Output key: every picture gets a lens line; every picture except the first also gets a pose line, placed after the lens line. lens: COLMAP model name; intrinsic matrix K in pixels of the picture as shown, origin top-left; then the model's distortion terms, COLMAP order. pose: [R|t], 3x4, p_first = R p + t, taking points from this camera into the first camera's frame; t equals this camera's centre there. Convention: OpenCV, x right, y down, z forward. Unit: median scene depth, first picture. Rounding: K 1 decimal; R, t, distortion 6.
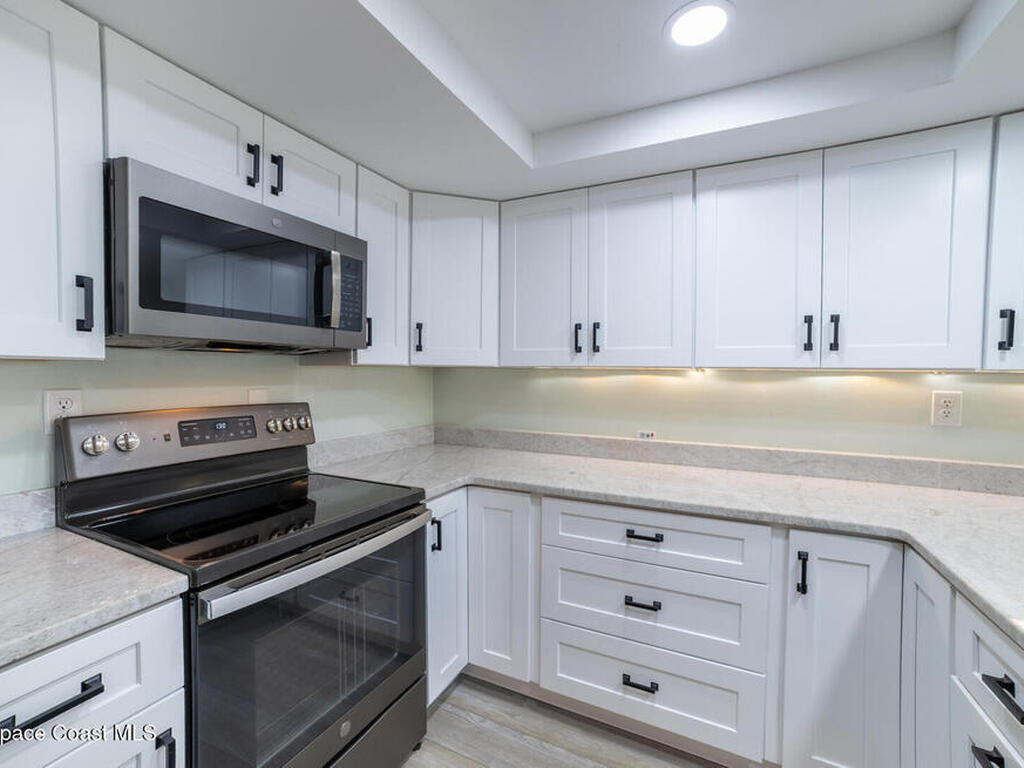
lens RADIAL K [[505.0, 0, 512.0], [0, 505.0, 384.0], [0, 0, 1]] dist [-0.062047, 0.052703]
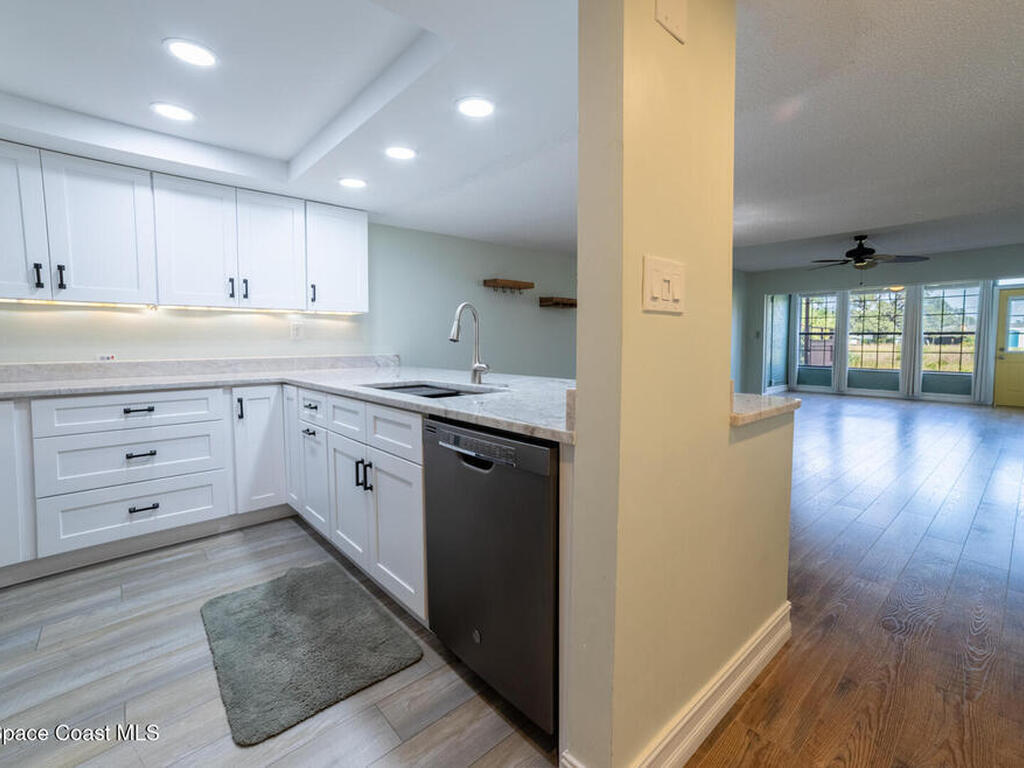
lens RADIAL K [[505.0, 0, 512.0], [0, 505.0, 384.0], [0, 0, 1]] dist [-0.062047, 0.052703]
pose [[0.441230, -0.078621, 0.893943, -0.586424], [0.016709, 0.996702, 0.079411, 0.117483], [-0.897238, -0.020102, 0.441089, -0.704967]]
